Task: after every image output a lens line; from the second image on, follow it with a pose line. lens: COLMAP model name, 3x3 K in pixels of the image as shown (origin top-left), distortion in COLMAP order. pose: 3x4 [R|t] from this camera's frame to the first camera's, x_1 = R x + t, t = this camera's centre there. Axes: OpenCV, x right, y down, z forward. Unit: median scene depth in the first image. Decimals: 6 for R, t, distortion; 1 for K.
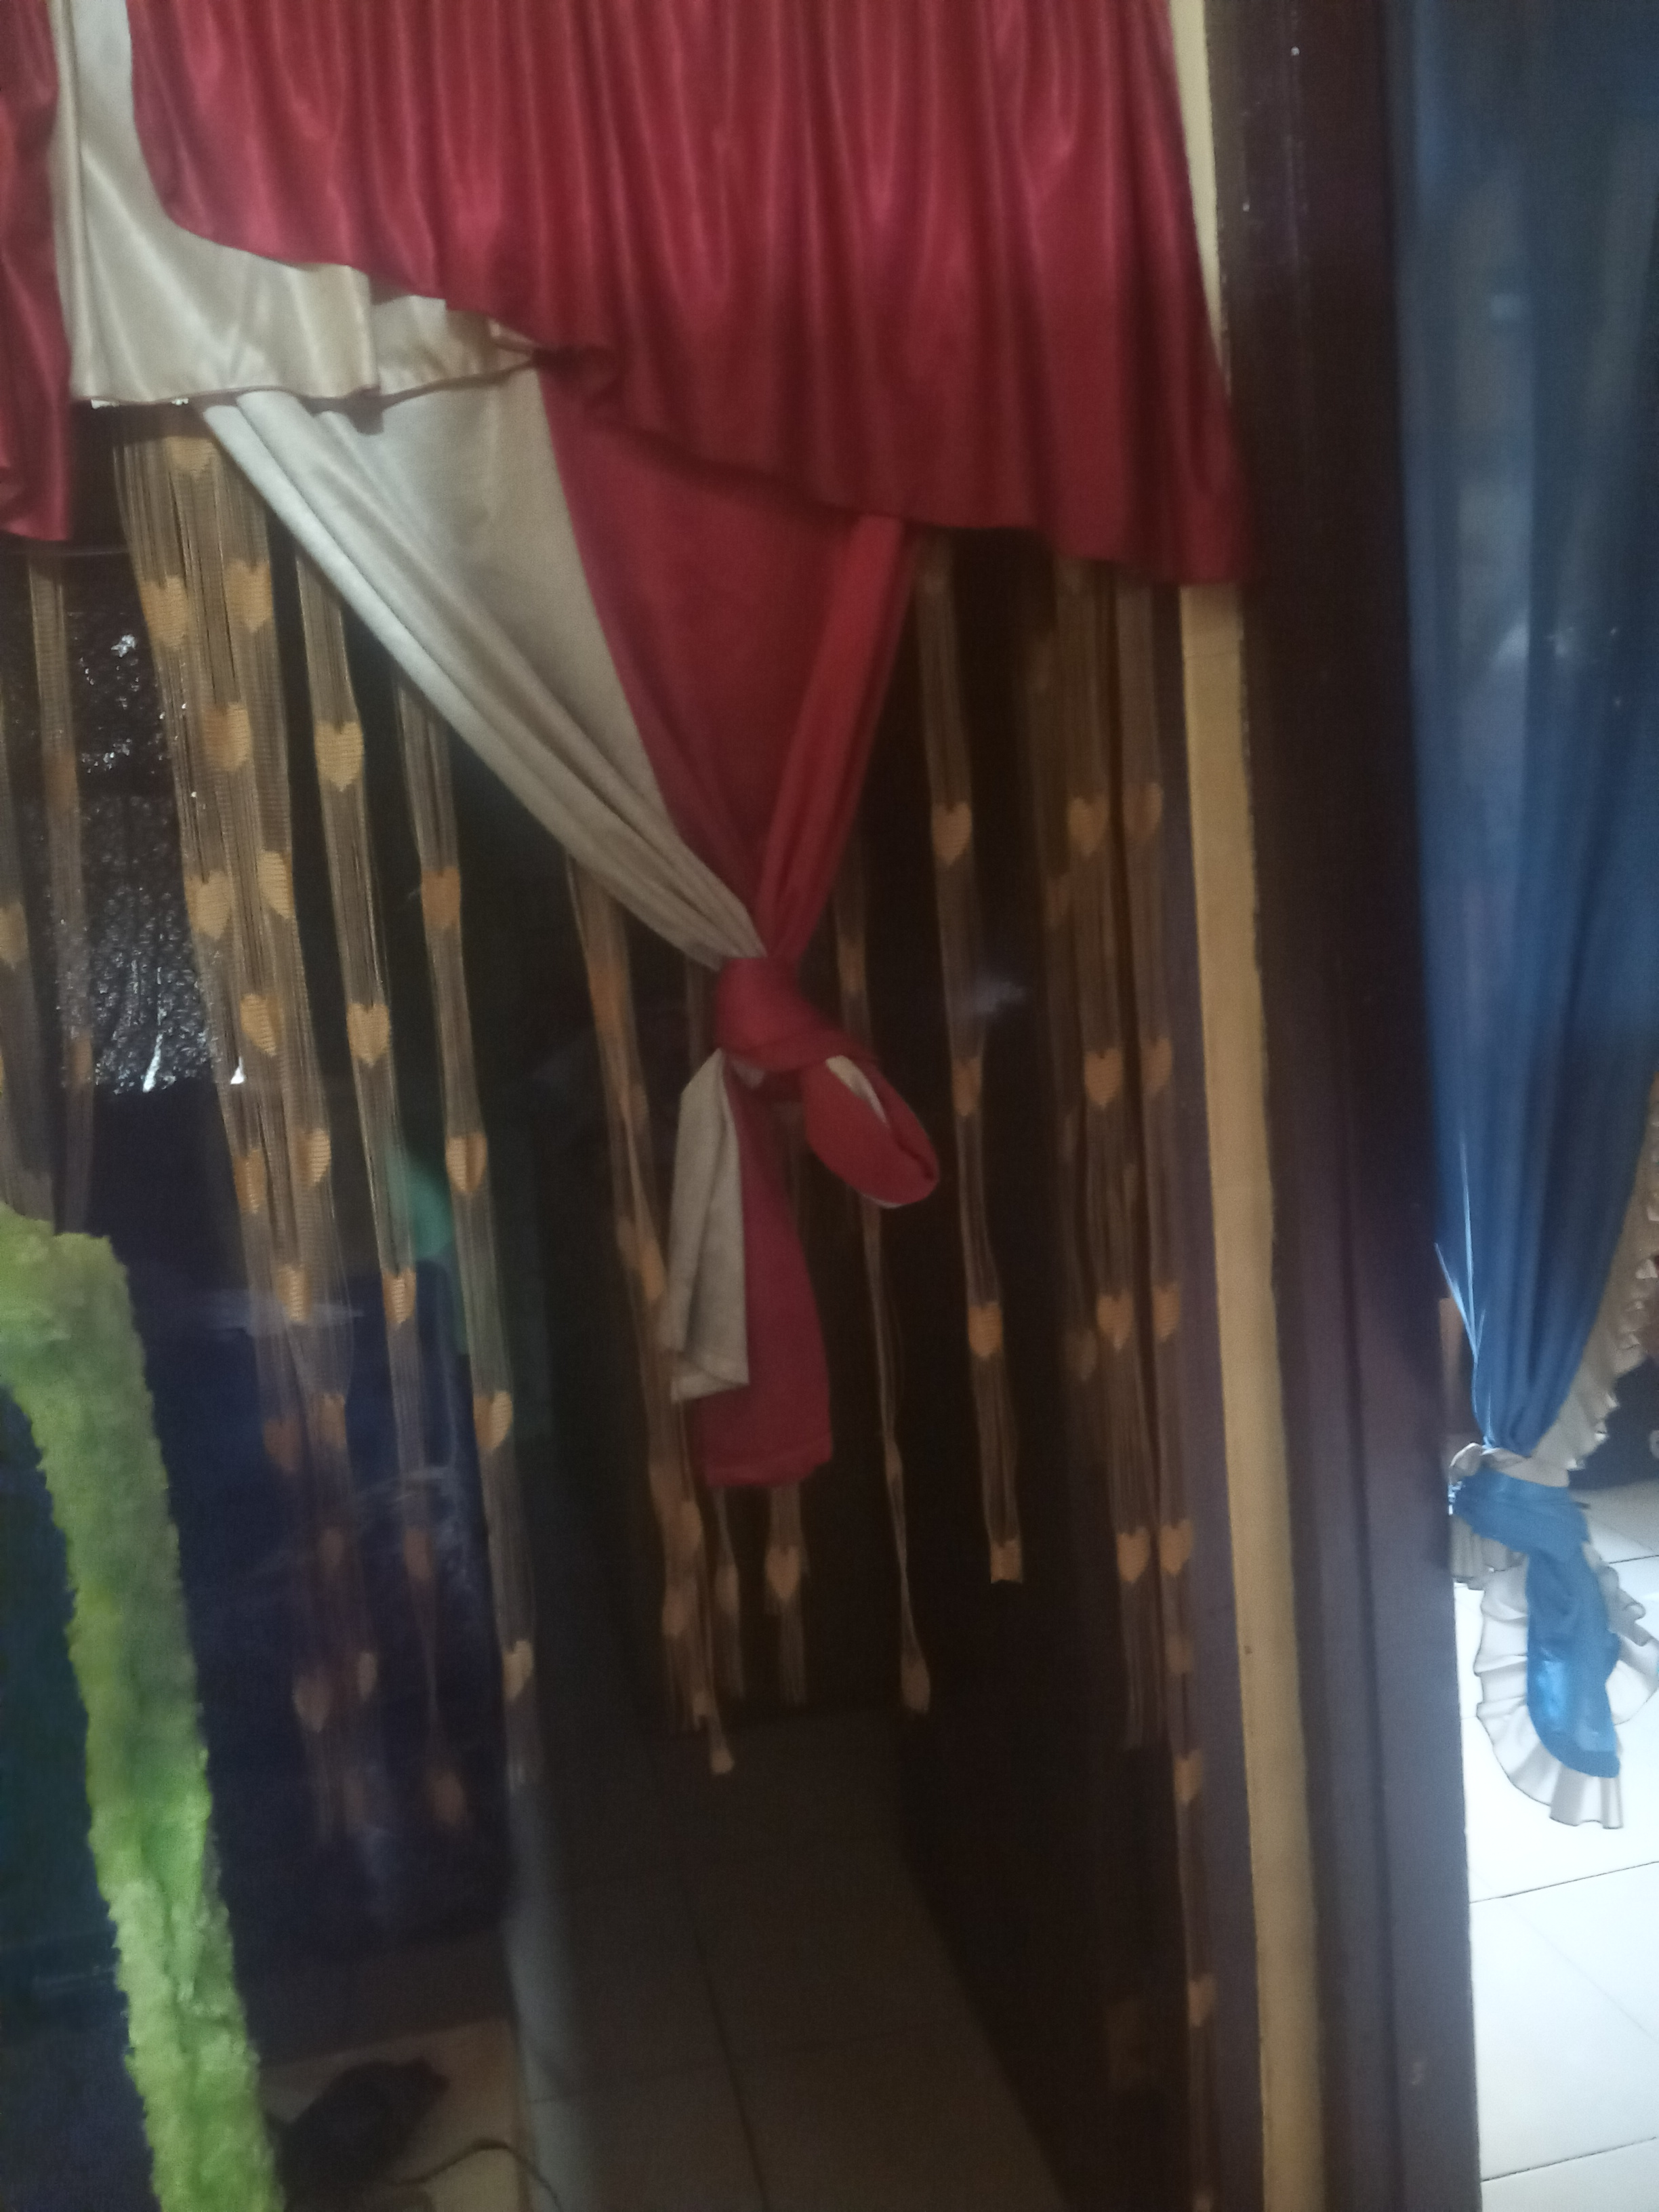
lens RADIAL K [[1811.4, 0, 821.9], [0, 1811.4, 1108.2], [0, 0, 1]] dist [0.005114, -0.007811]
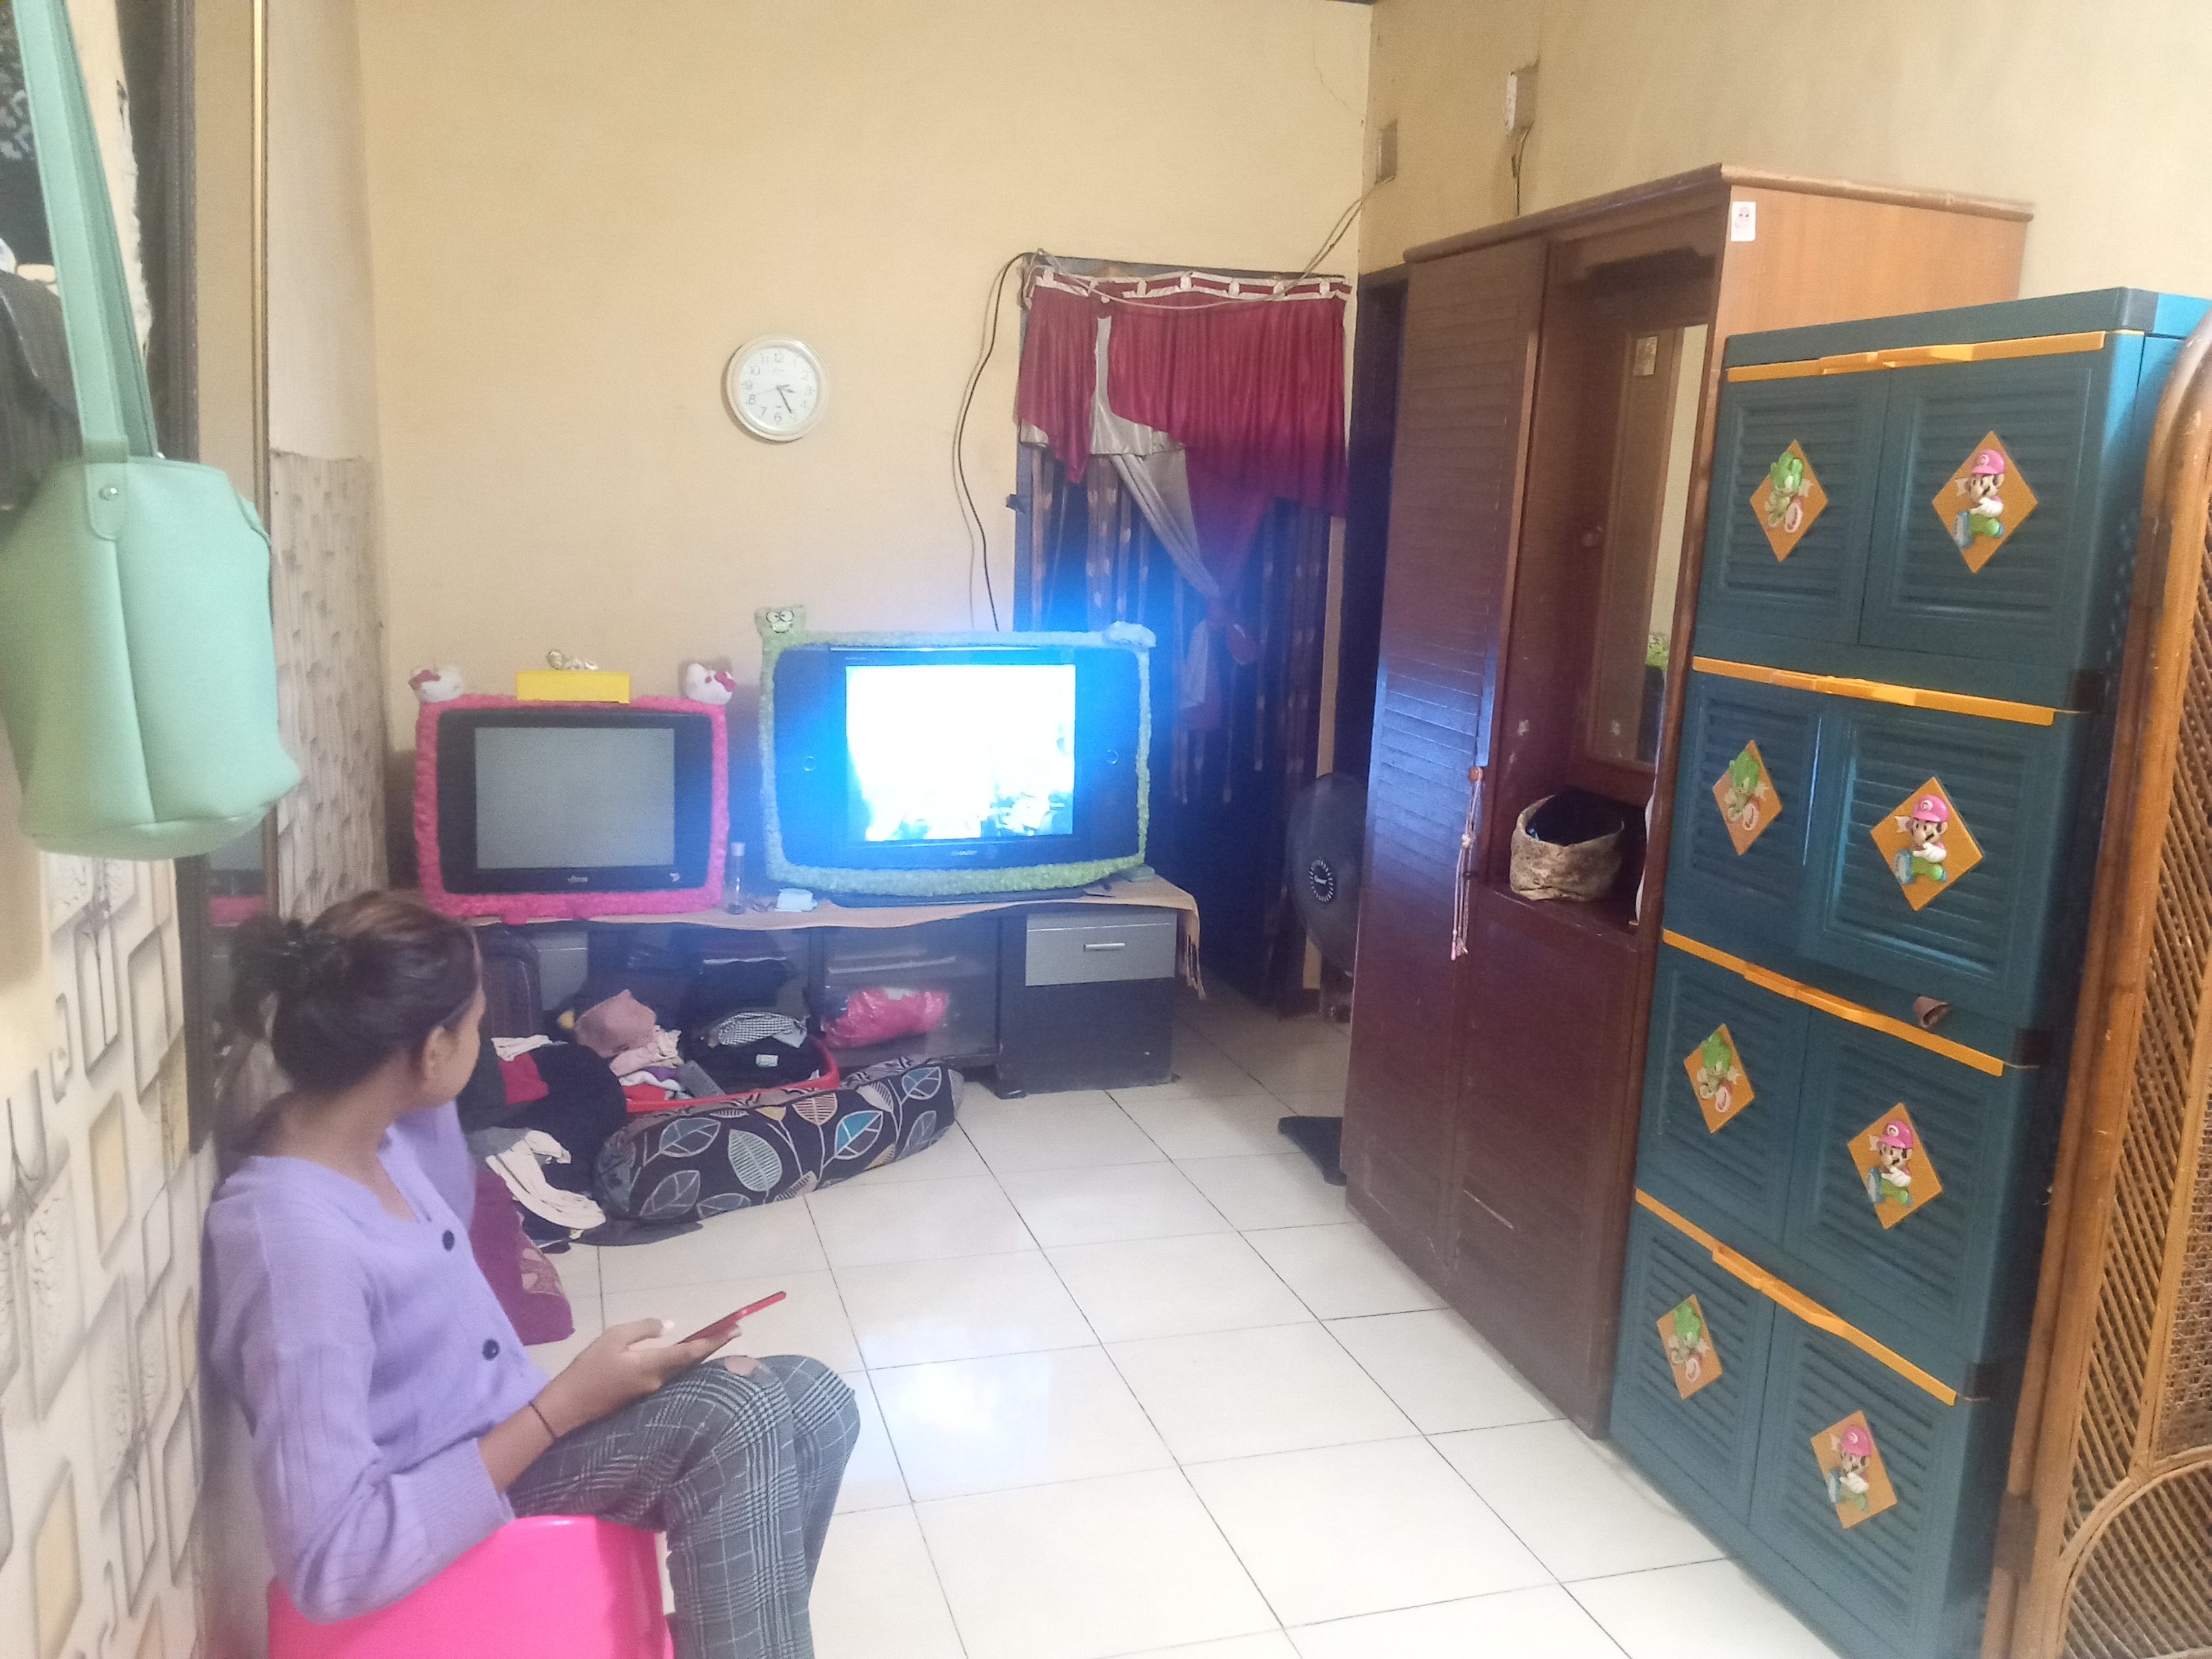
lens RADIAL K [[1811.4, 0, 1112.1], [0, 1811.4, 836.0], [0, 0, 1]] dist [0.005114, -0.007811]
pose [[0.989802, 0.100387, 0.101071, -0.642801], [-0.106474, 0.992695, 0.056737, 0.246828], [-0.094637, -0.066920, 0.993260, -3.104845]]
